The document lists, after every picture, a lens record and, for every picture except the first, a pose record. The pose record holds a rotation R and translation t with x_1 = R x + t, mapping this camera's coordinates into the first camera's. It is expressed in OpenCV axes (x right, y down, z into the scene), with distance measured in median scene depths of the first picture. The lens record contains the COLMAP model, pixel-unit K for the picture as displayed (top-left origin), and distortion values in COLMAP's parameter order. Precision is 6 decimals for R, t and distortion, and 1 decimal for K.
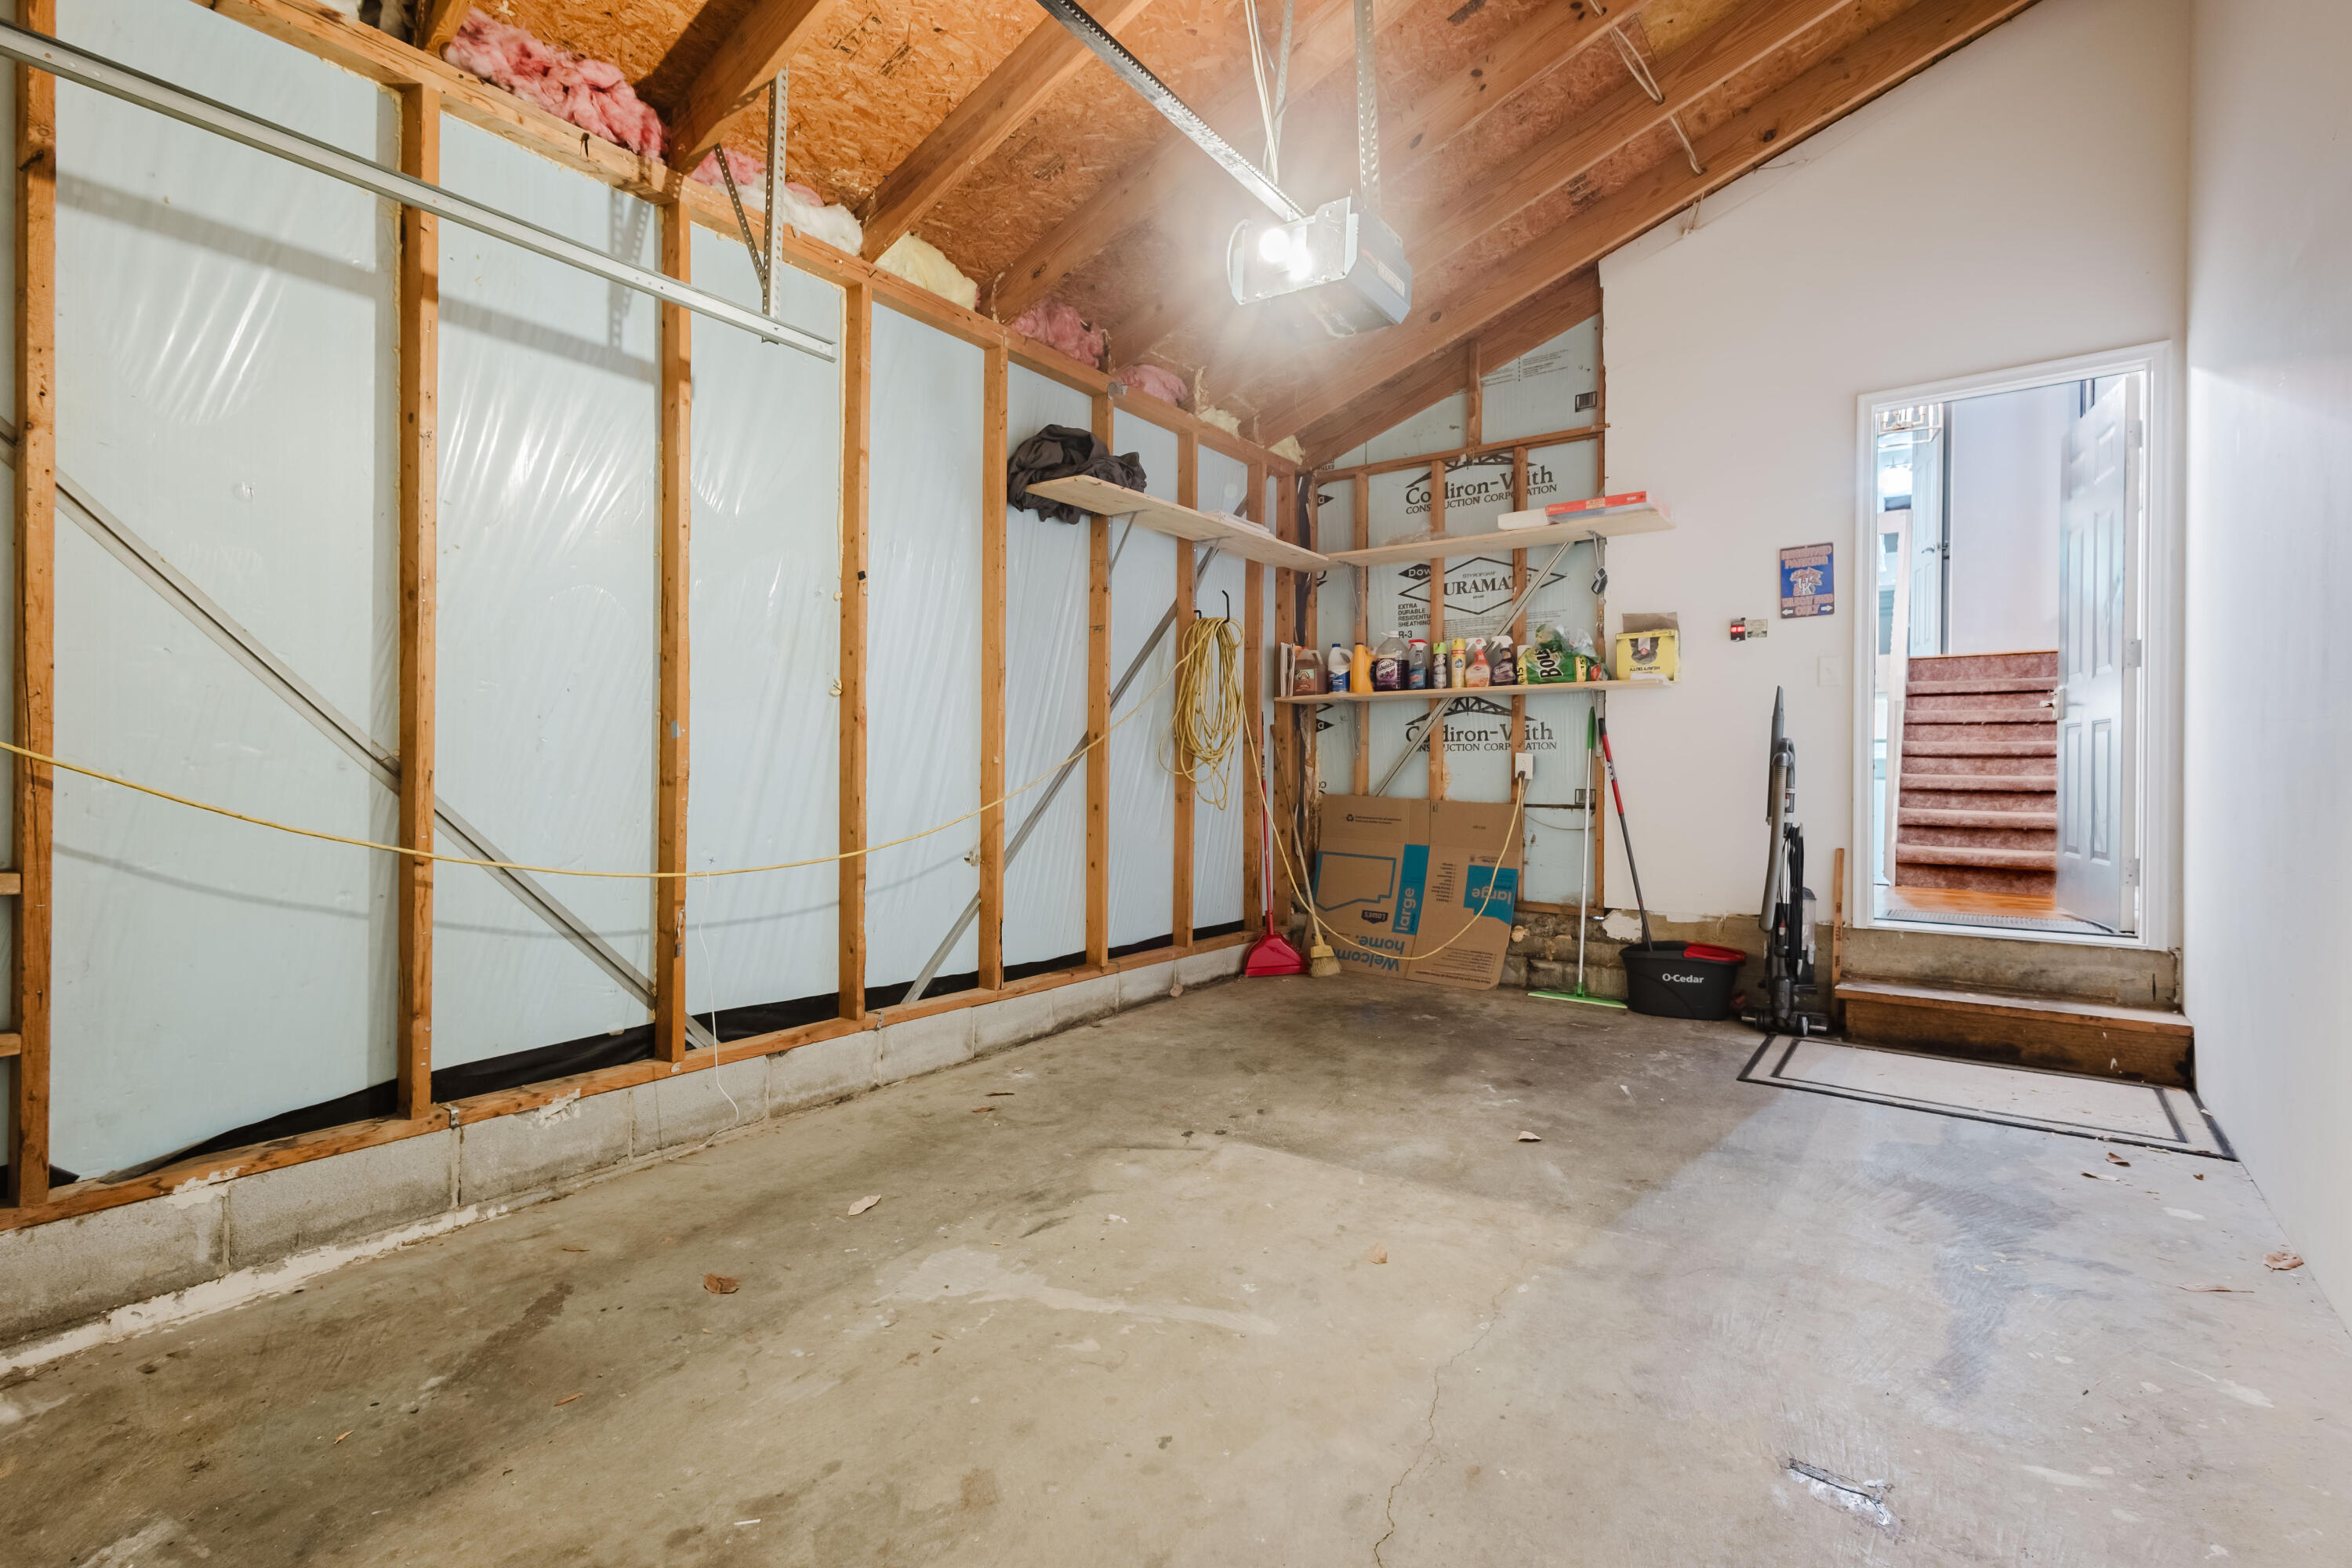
lens RADIAL K [[1085.9, 0, 1177.9], [0, 1085.9, 779.4], [0, 0, 1]] dist [0.007835, -0.003199]
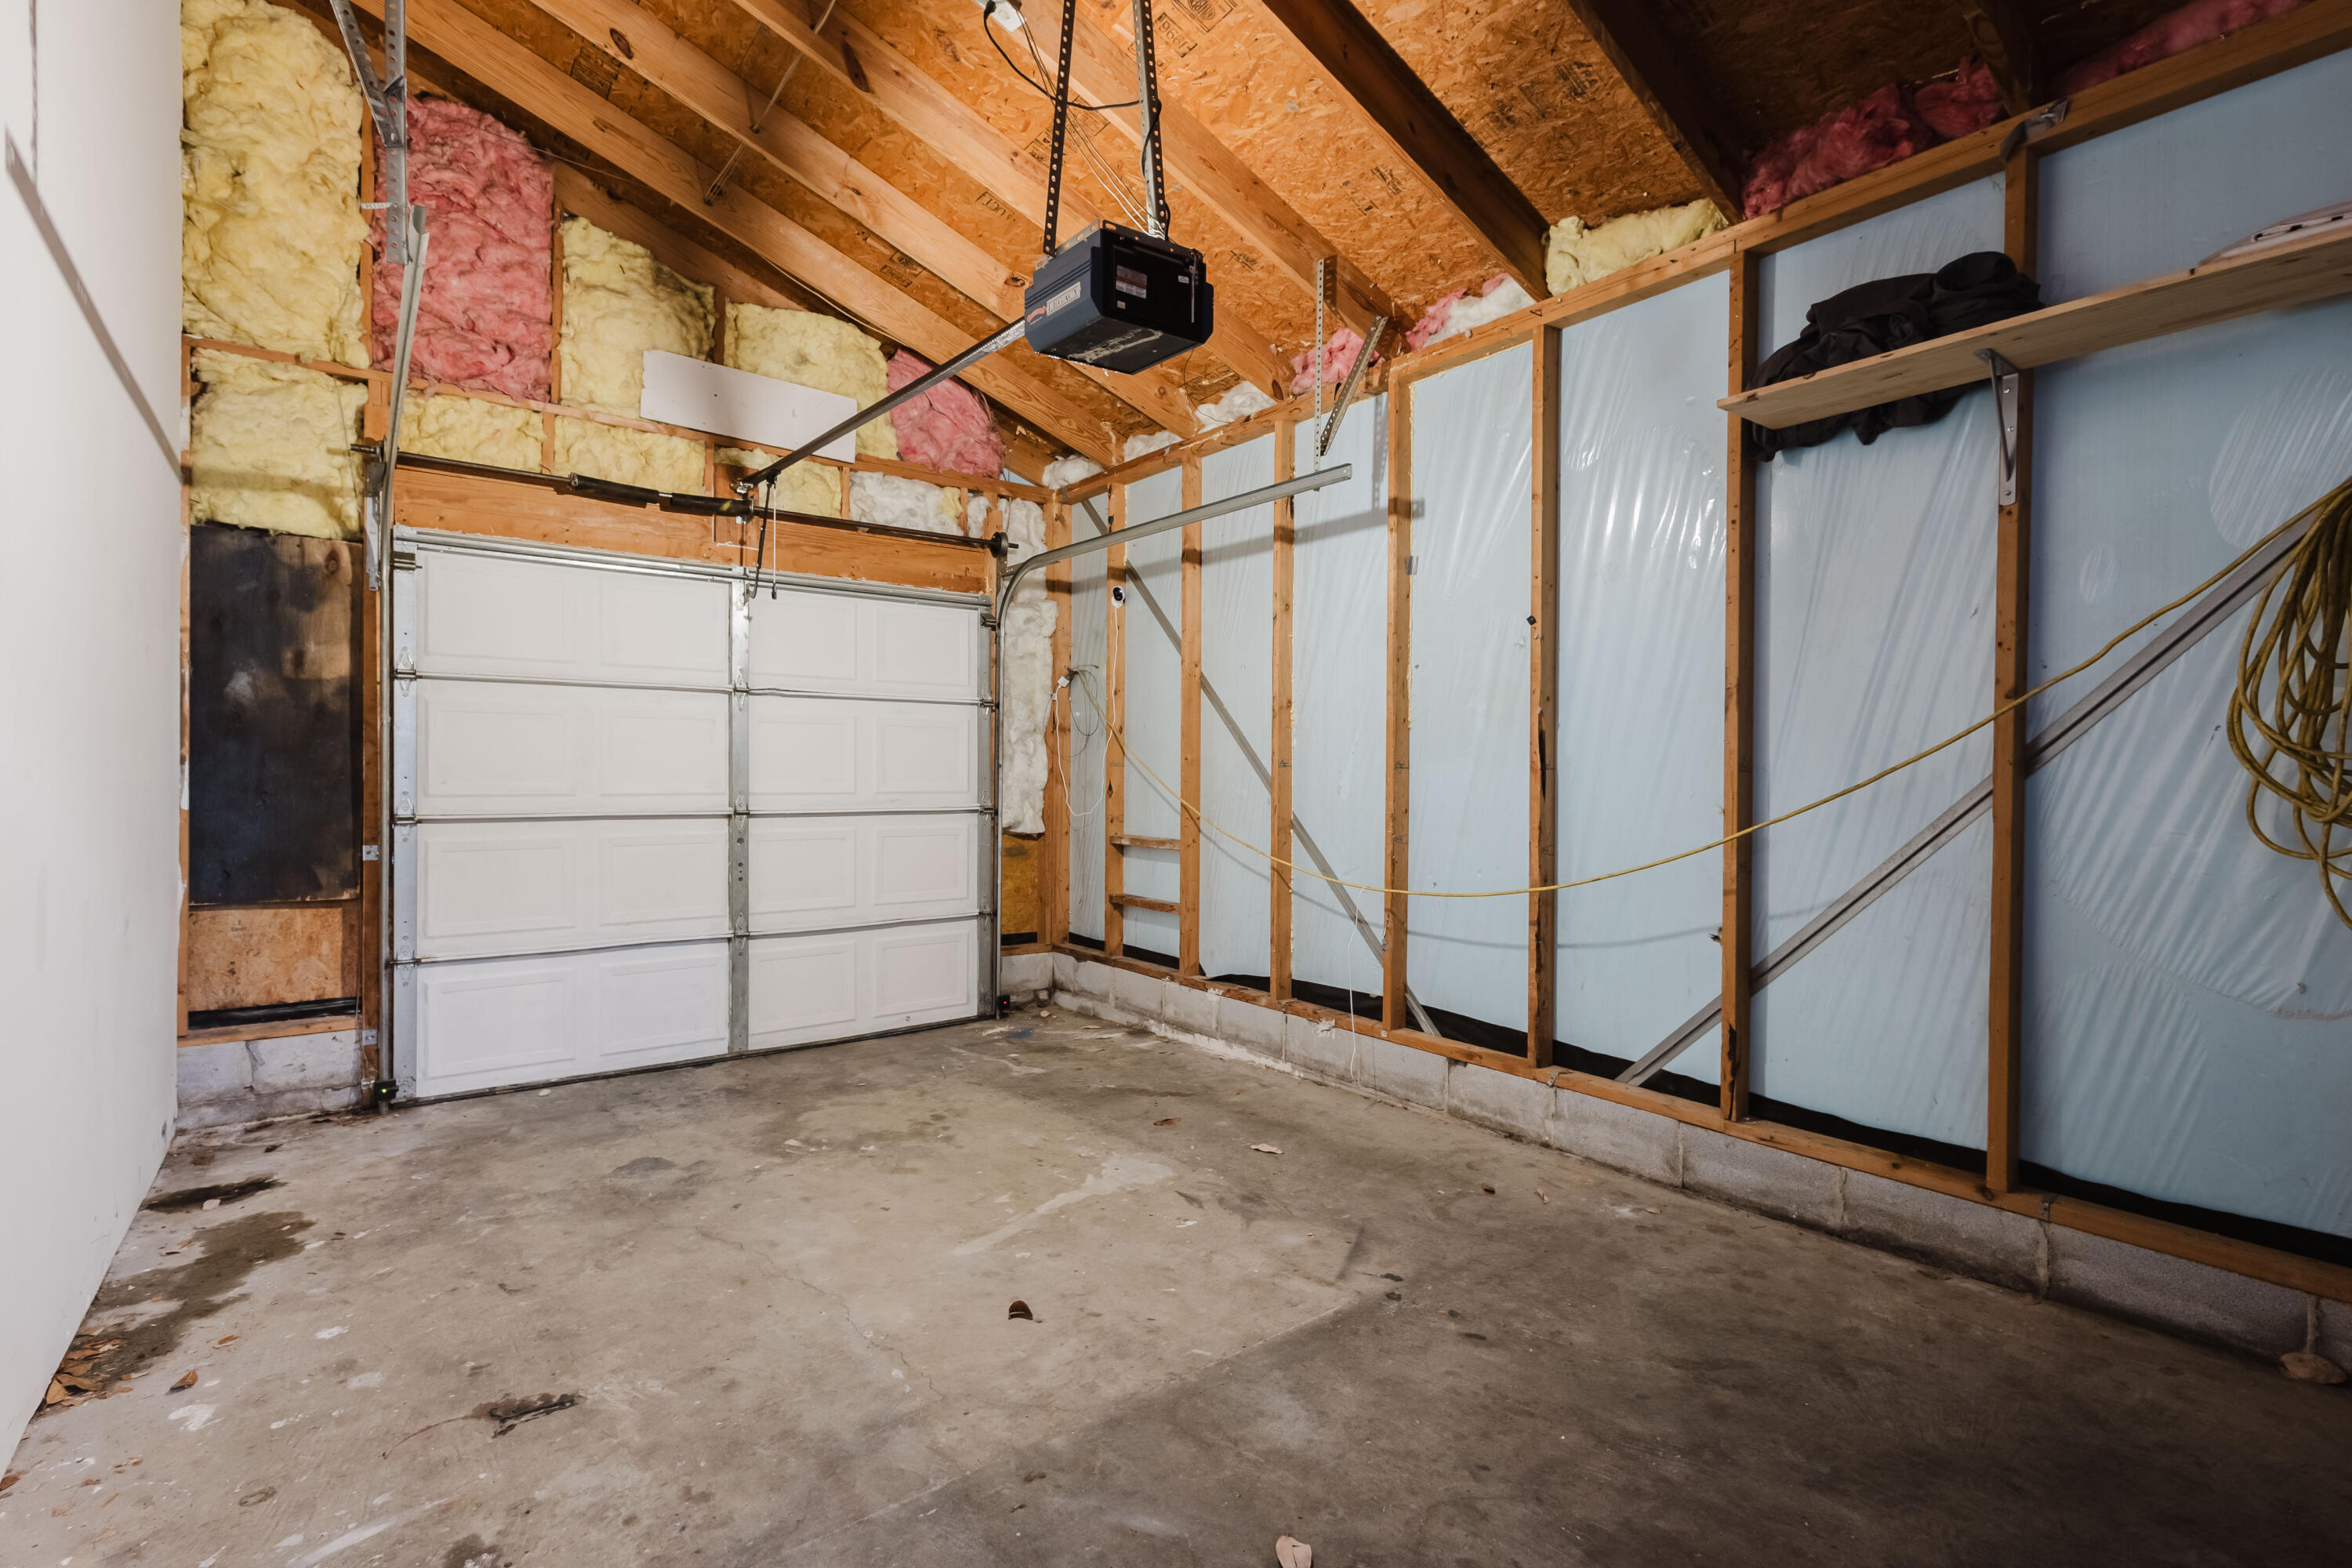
lens RADIAL K [[1085.9, 0, 1177.5], [0, 1085.9, 775.6], [0, 0, 1]] dist [0.007835, -0.003199]
pose [[-0.292836, -0.004008, -0.956154, 0.908584], [-0.020642, 0.999785, 0.002131, -0.048465], [0.955940, 0.020361, -0.292856, 1.179554]]
